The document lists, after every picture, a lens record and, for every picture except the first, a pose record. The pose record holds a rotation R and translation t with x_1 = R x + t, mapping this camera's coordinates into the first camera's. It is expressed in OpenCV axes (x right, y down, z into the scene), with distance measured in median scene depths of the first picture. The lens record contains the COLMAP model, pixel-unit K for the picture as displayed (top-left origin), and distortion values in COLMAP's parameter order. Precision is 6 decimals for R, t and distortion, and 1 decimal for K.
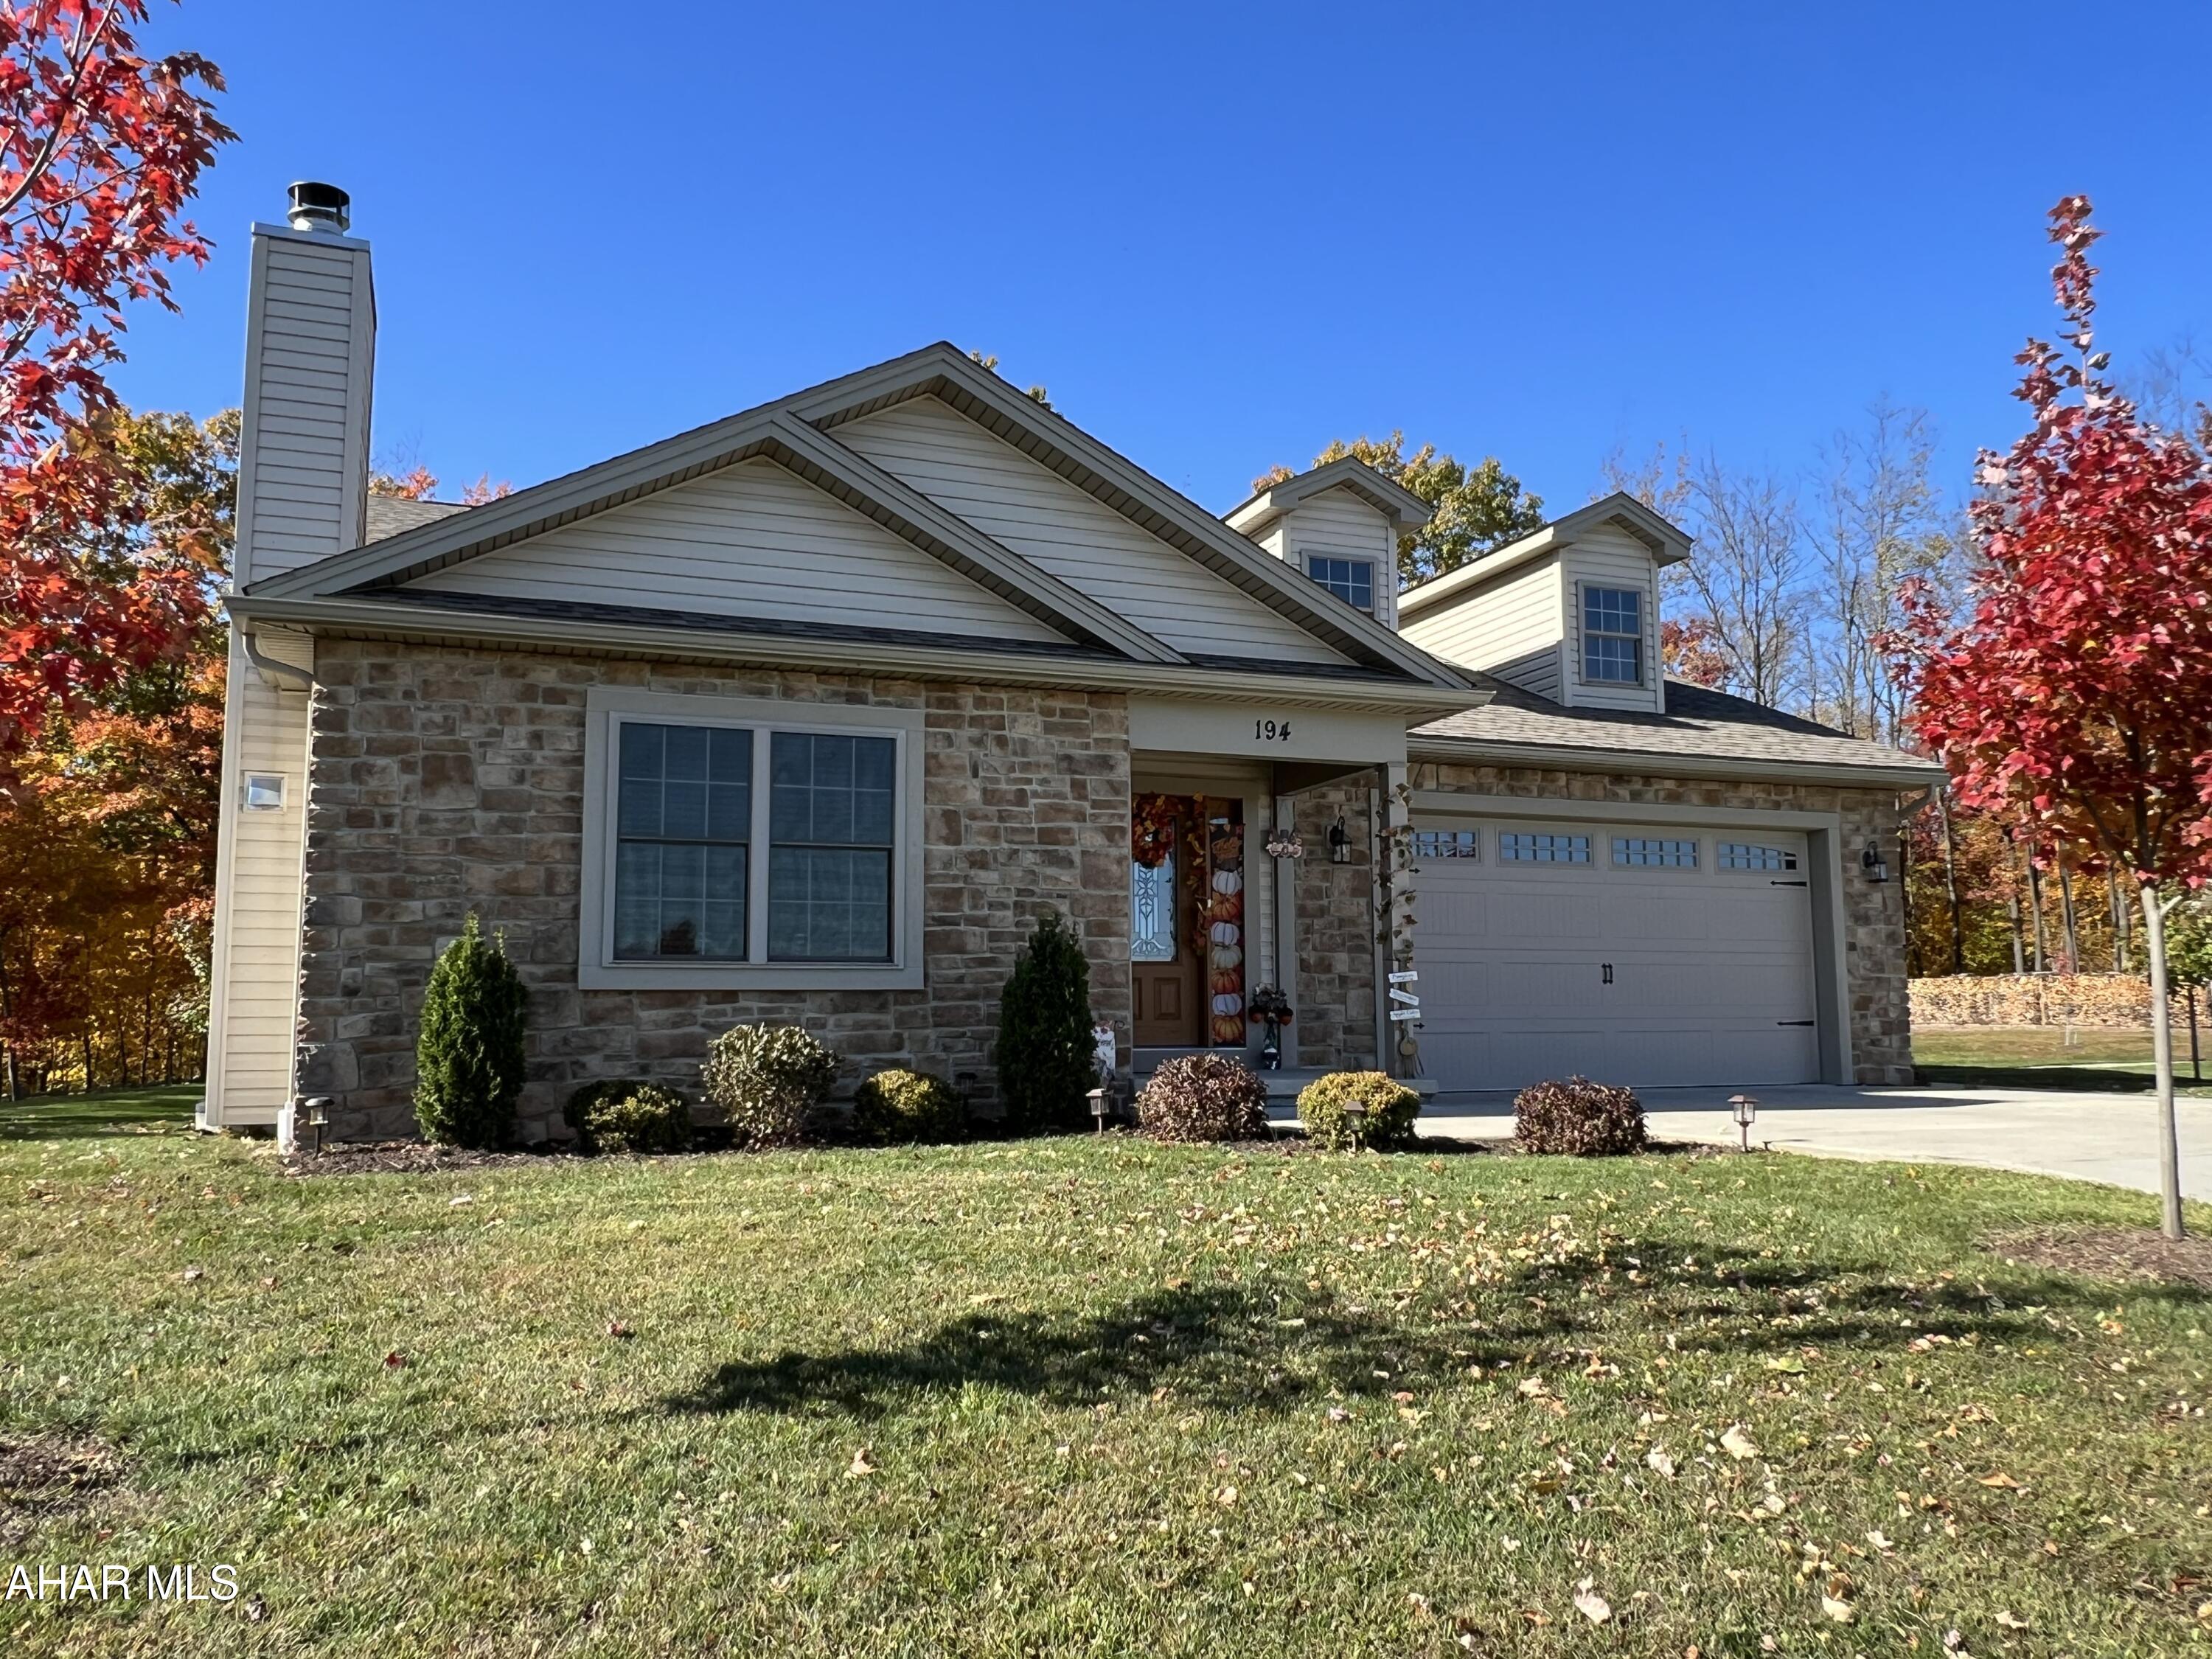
lens RADIAL K [[1681.6, 0, 1112.6], [0, 1681.6, 843.1], [0, 0, 1]] dist [-0.004779, -0.007104]
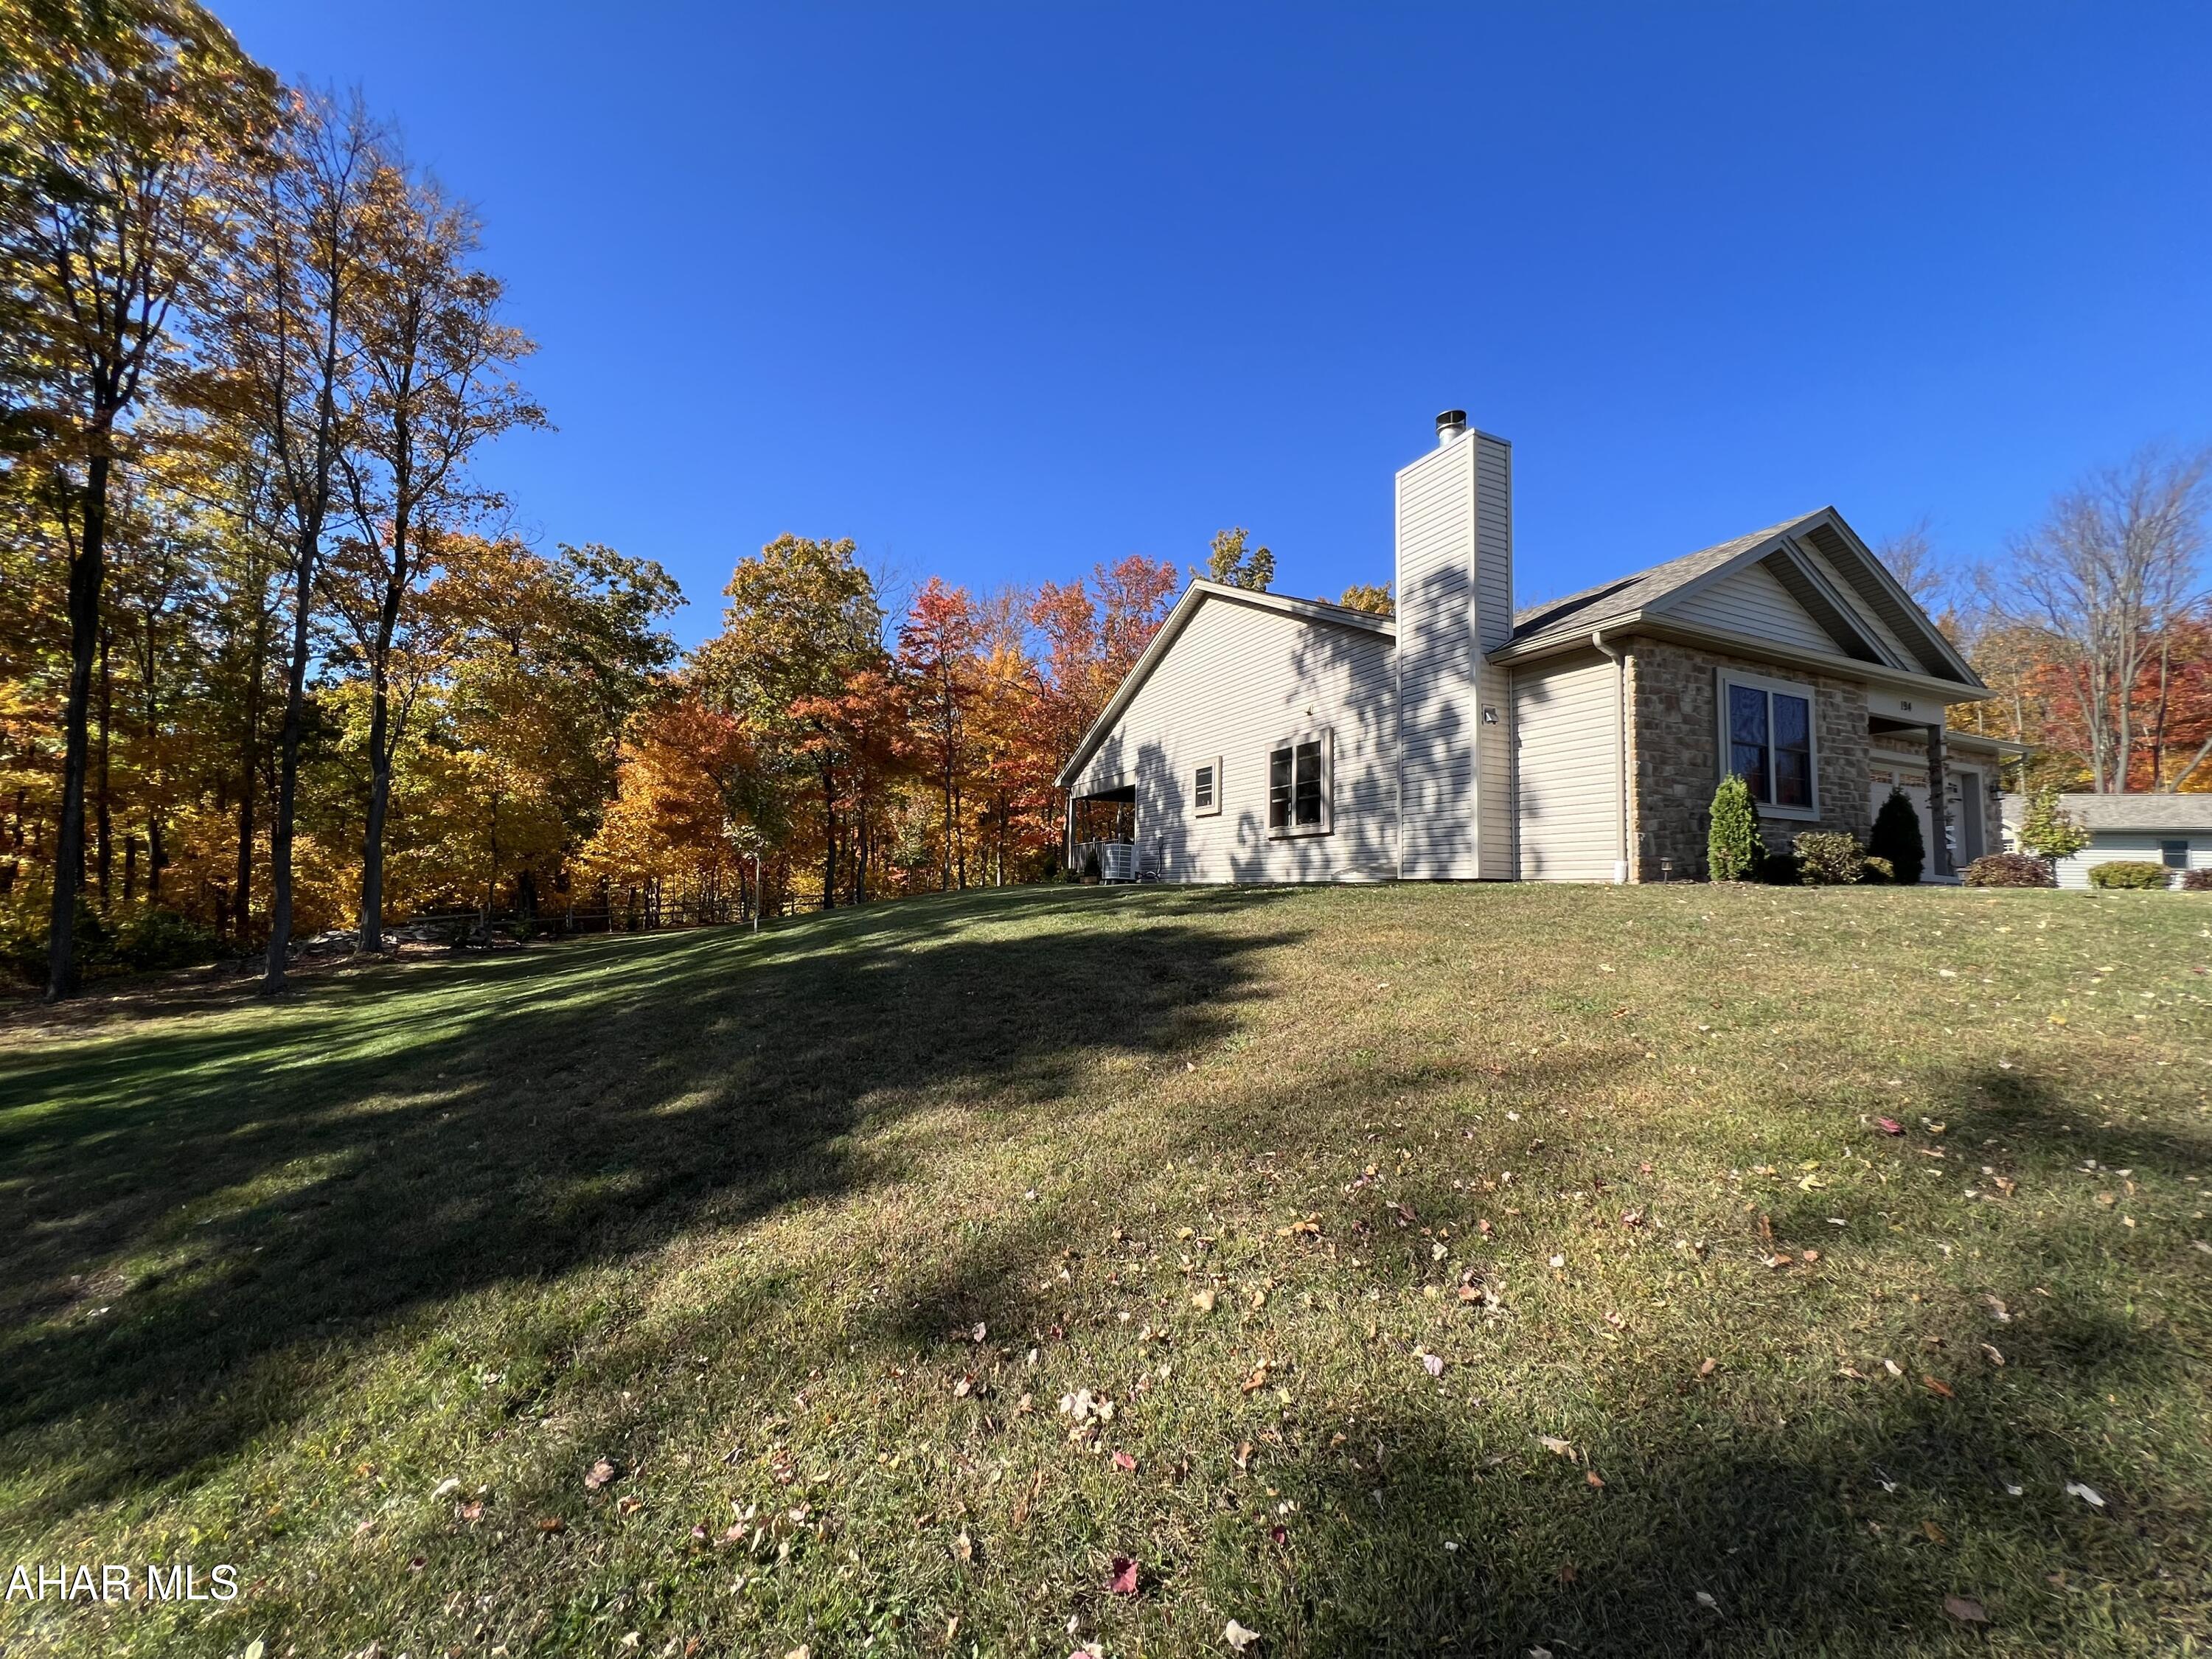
lens RADIAL K [[889.0, 0, 1104.9], [0, 889.0, 825.0], [0, 0, 1]] dist [-0.007252, 0.000813]
pose [[0.998240, 0.030200, 0.051032, -1.002677], [-0.031598, 0.999141, 0.026815, 0.085958], [-0.050178, -0.028380, 0.998337, -0.038822]]
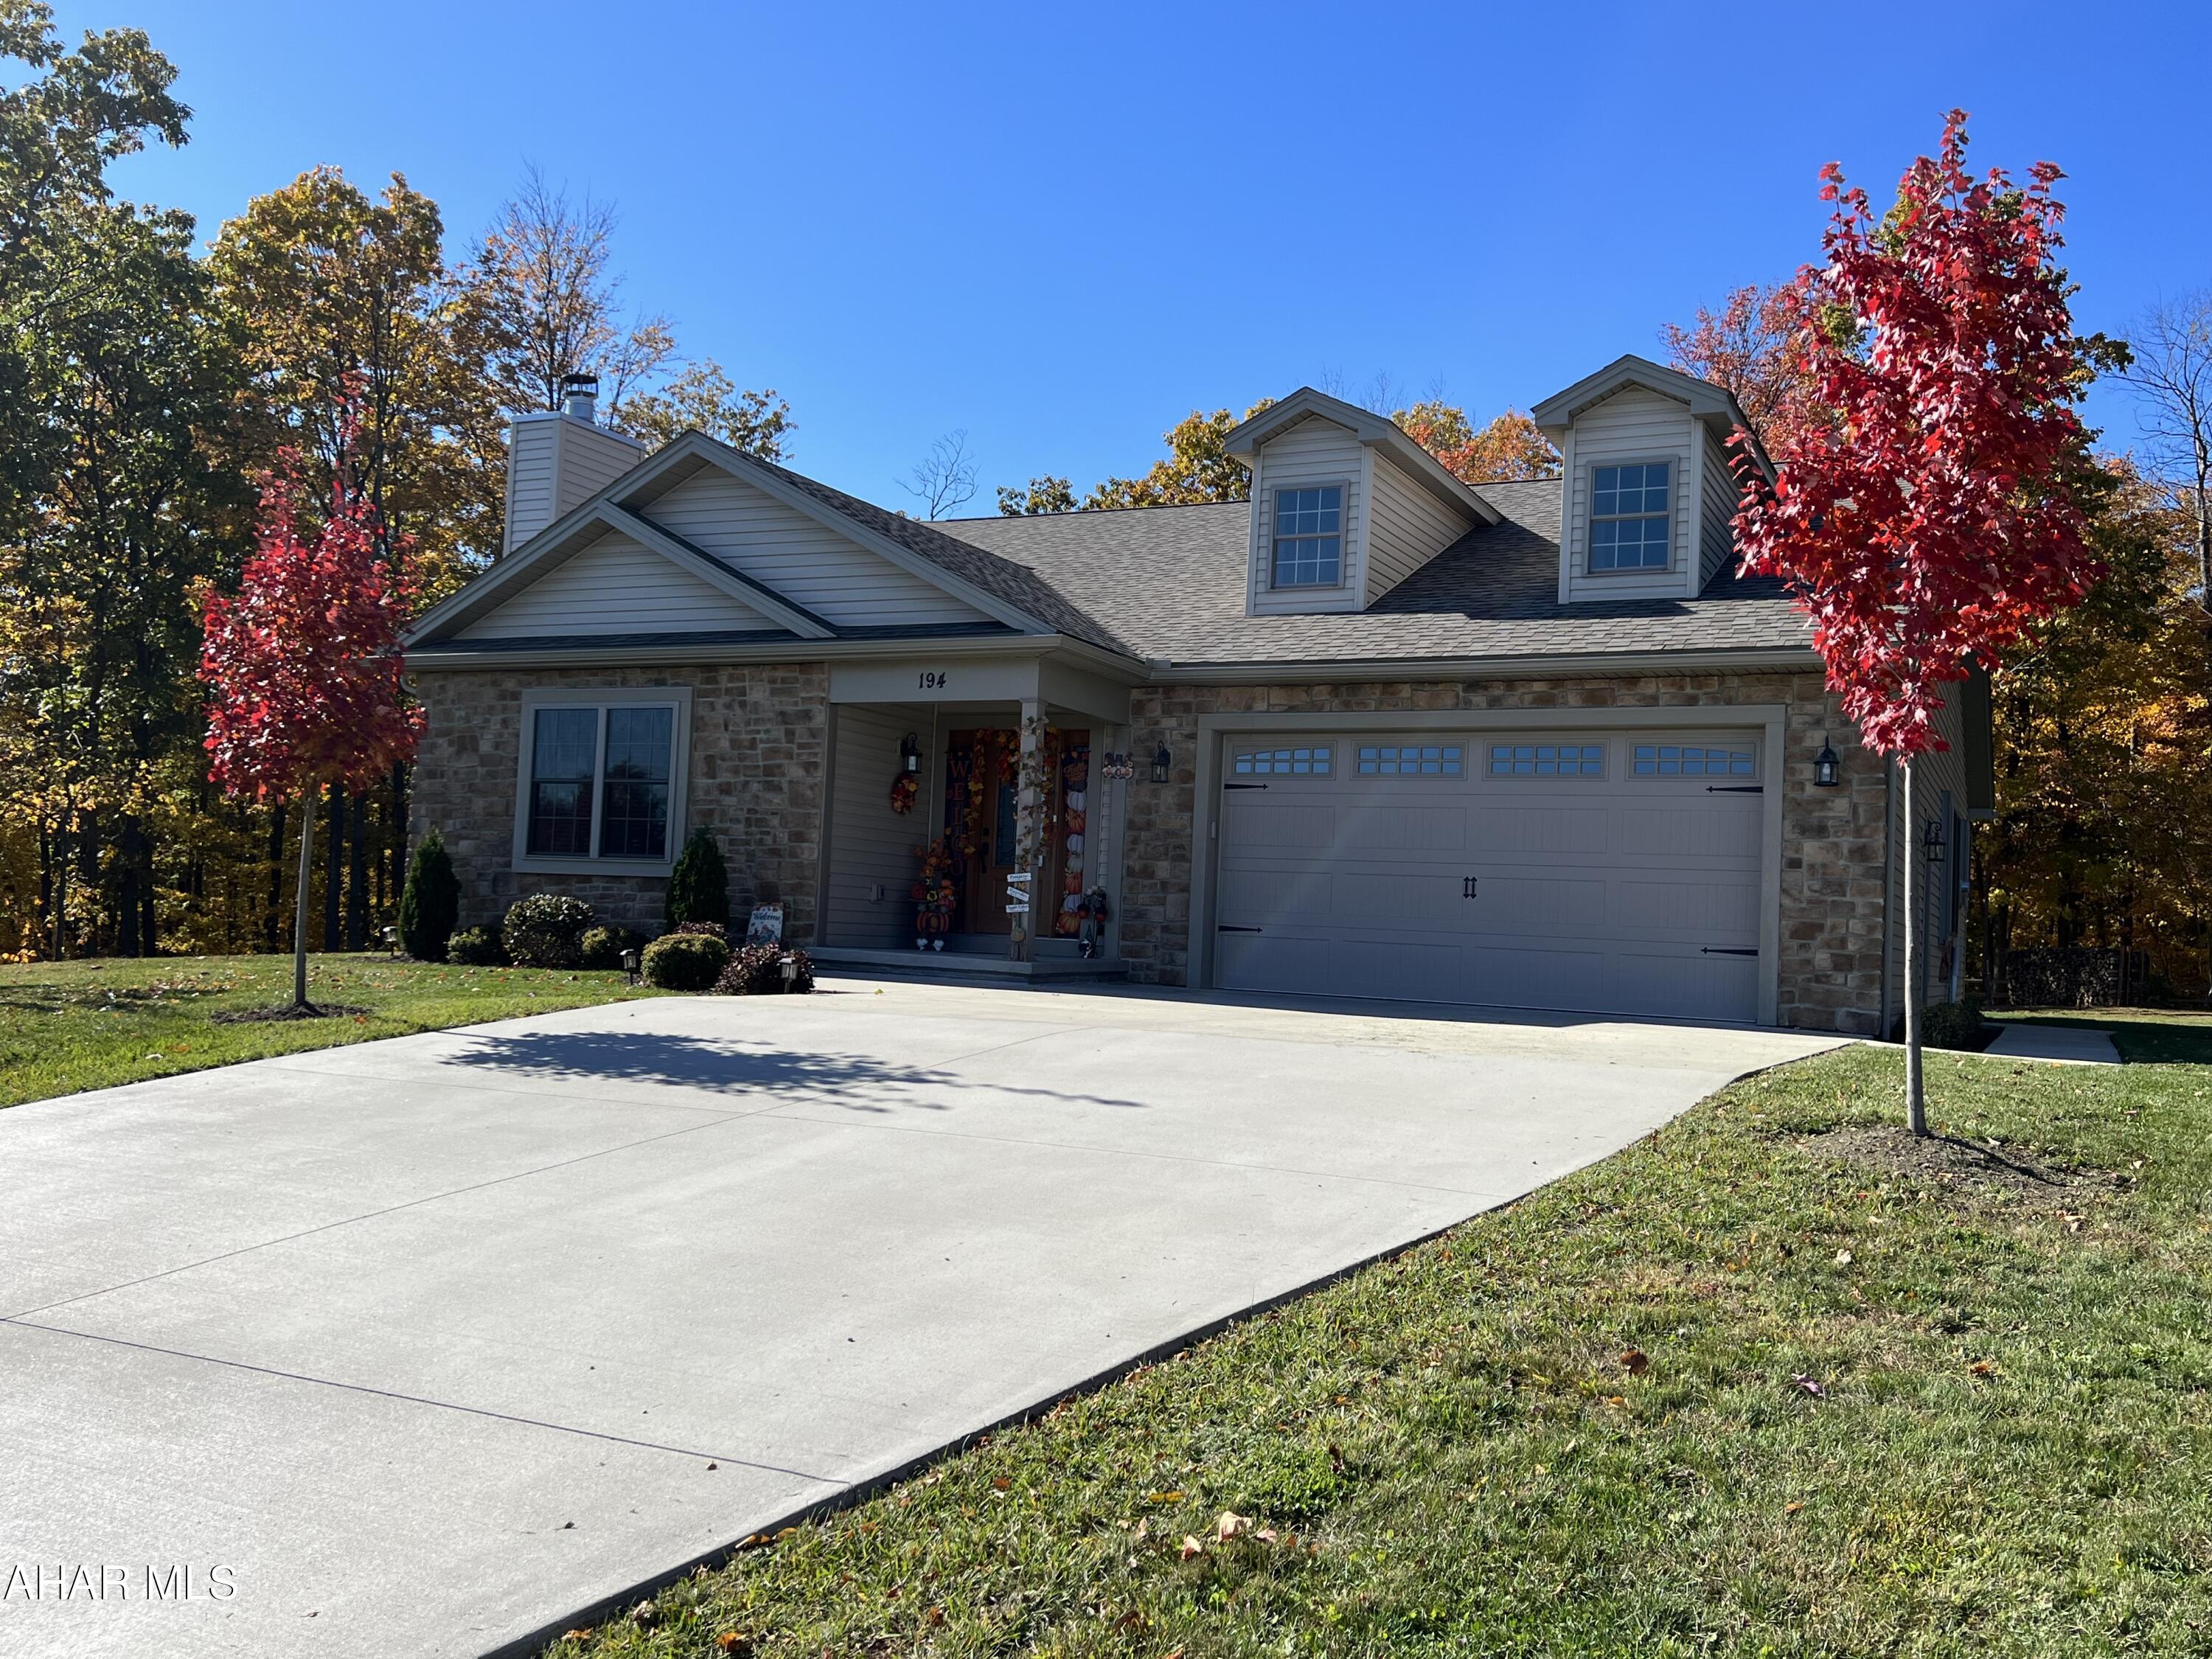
lens RADIAL K [[1875.5, 0, 1092.9], [0, 1875.5, 875.4], [0, 0, 1]] dist [0.067549, -0.013571]
pose [[0.668681, 0.013528, -0.743427, 1.311961], [0.030209, 0.998515, 0.045341, 0.020274], [0.742936, -0.052777, 0.667279, 0.153106]]
